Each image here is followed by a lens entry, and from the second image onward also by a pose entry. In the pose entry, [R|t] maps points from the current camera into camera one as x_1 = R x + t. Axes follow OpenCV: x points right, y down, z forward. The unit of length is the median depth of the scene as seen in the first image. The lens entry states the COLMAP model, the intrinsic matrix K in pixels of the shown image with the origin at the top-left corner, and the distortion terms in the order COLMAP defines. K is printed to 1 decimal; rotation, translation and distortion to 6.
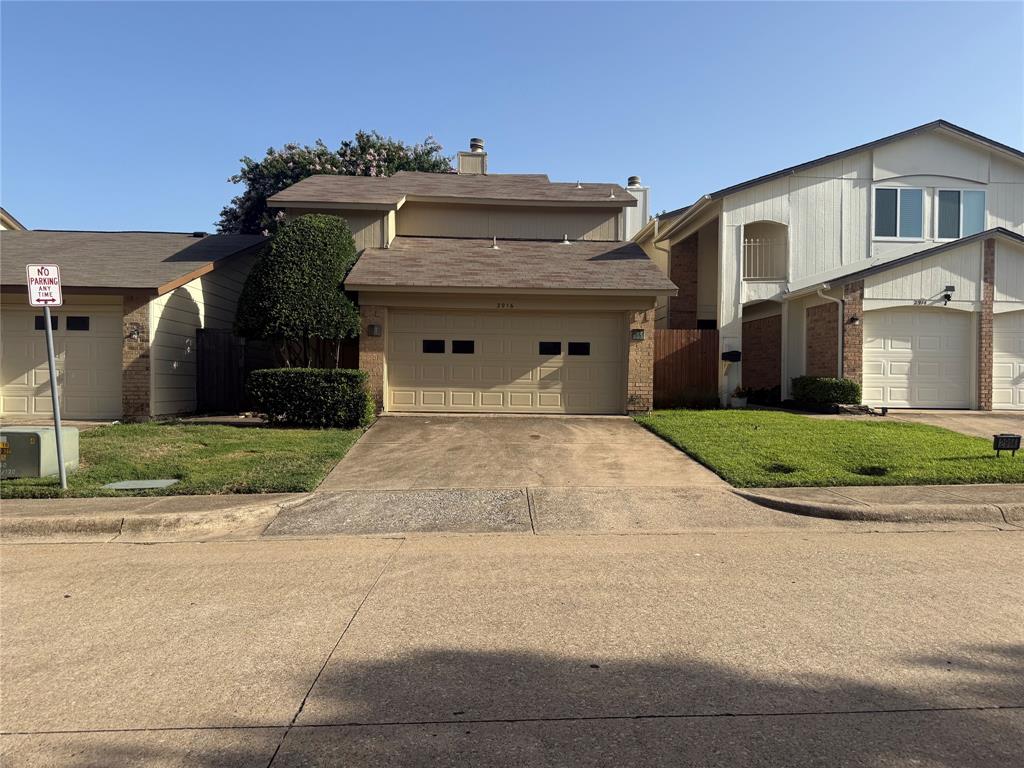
lens RADIAL K [[741.9, 0, 527.5], [0, 741.9, 412.5], [0, 0, 1]] dist [0.059412, -0.085872]
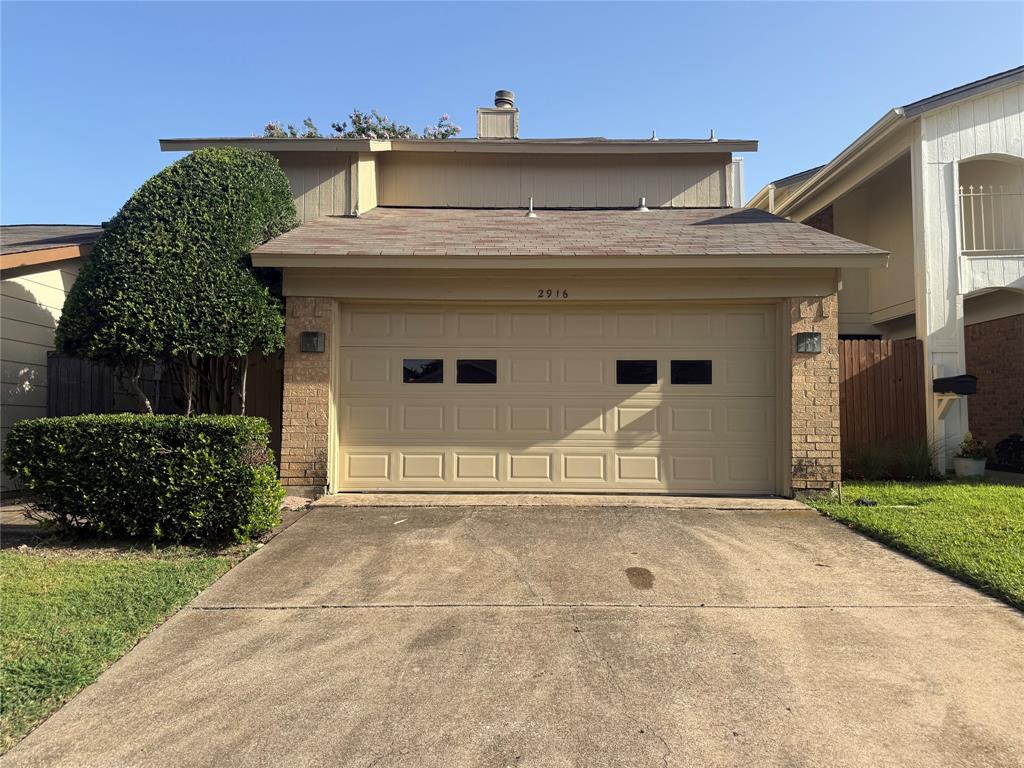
lens RADIAL K [[741.9, 0, 513.2], [0, 741.9, 388.3], [0, 0, 1]] dist [0.059412, -0.085872]
pose [[0.998017, -0.011724, -0.061840, -0.026172], [0.006133, 0.995937, -0.089843, -0.026828], [0.062642, 0.089286, 0.994034, 0.459622]]
